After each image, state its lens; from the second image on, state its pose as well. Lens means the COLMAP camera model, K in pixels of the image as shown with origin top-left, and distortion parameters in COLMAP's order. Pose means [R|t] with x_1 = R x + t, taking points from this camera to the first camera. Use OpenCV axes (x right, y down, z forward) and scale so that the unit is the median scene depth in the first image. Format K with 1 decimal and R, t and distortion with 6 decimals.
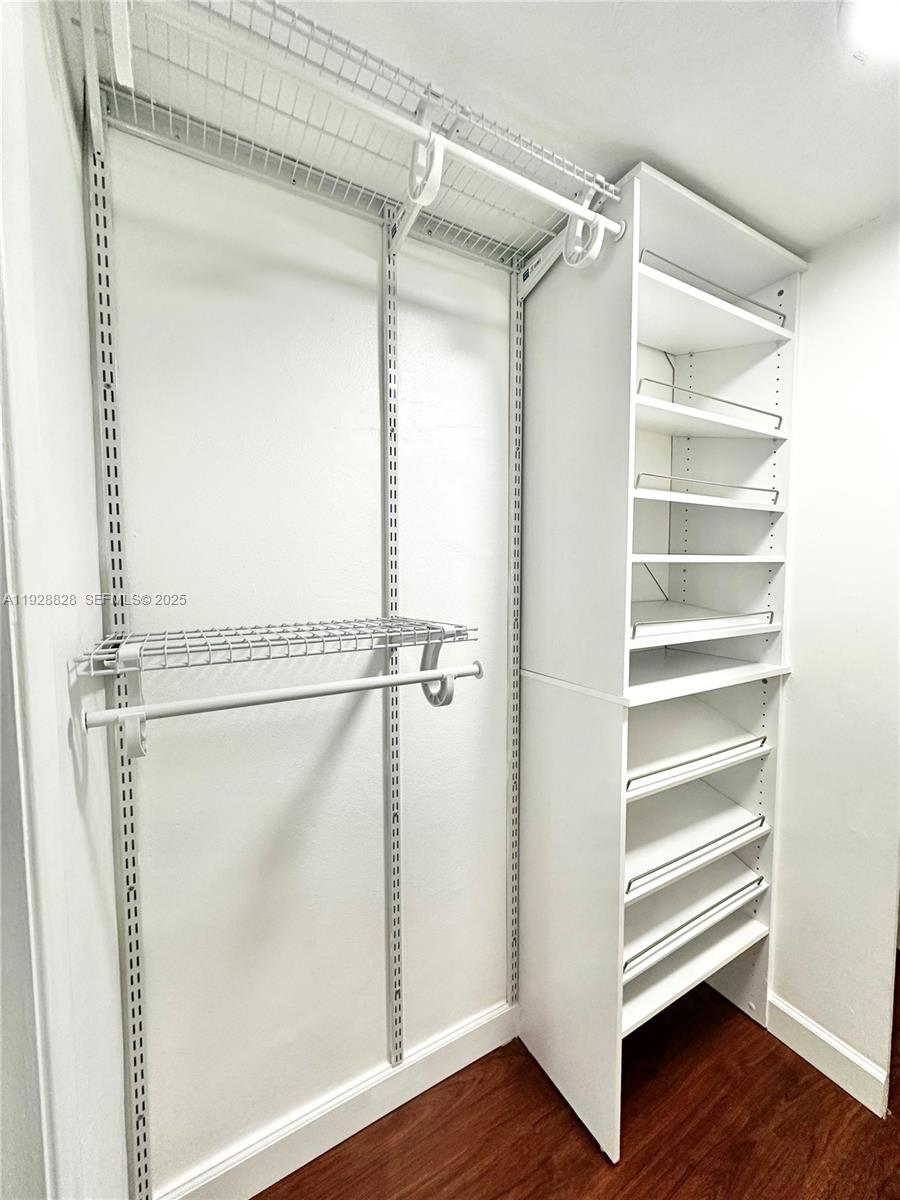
lens RADIAL K [[474.0, 0, 447.6], [0, 474.0, 599.6], [0, 0, 1]] dist [-0.004172, 0.001263]
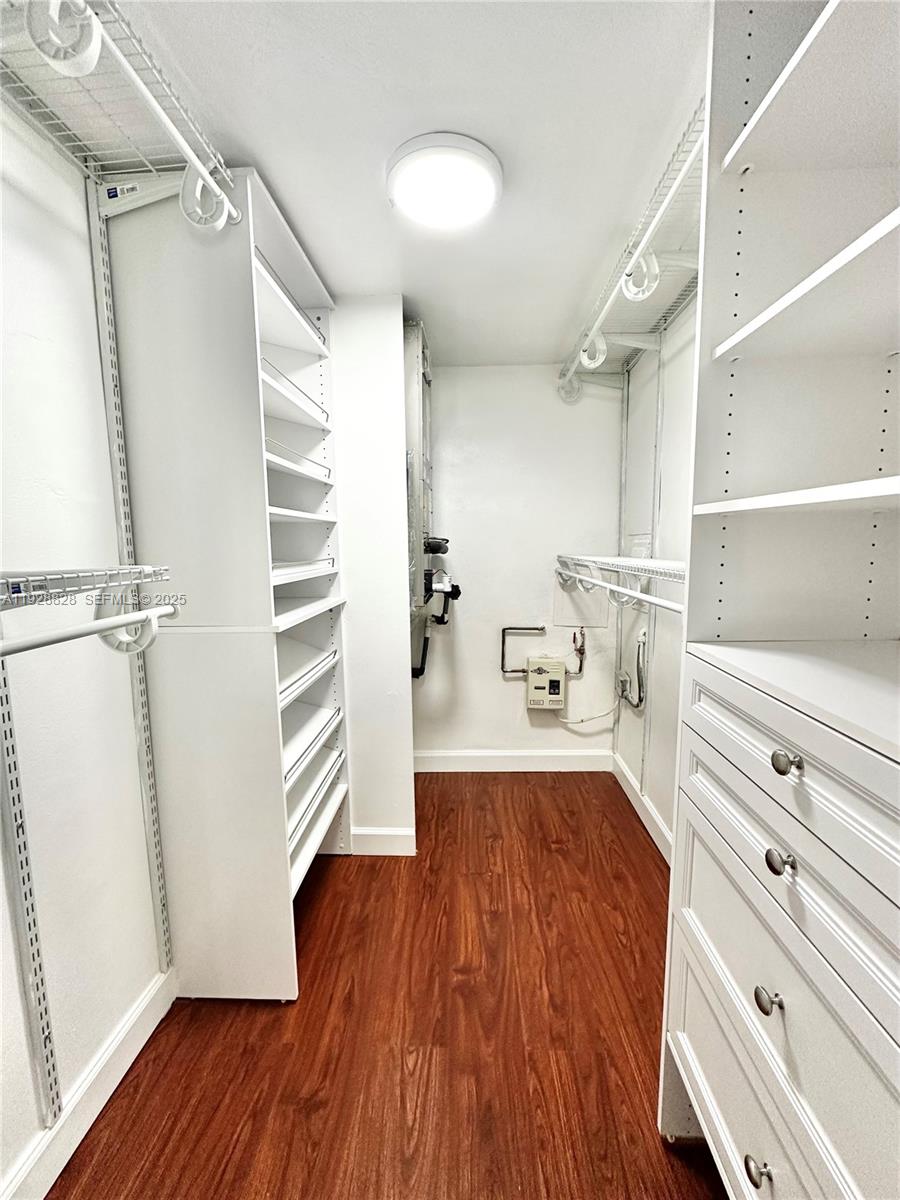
lens RADIAL K [[474.0, 0, 447.4], [0, 474.0, 599.9], [0, 0, 1]] dist [-0.004172, 0.001263]
pose [[0.542171, -0.105882, 0.833570, -0.306144], [0.067883, 0.994306, 0.082146, 0.058534], [-0.837521, 0.012048, 0.546272, -0.026484]]
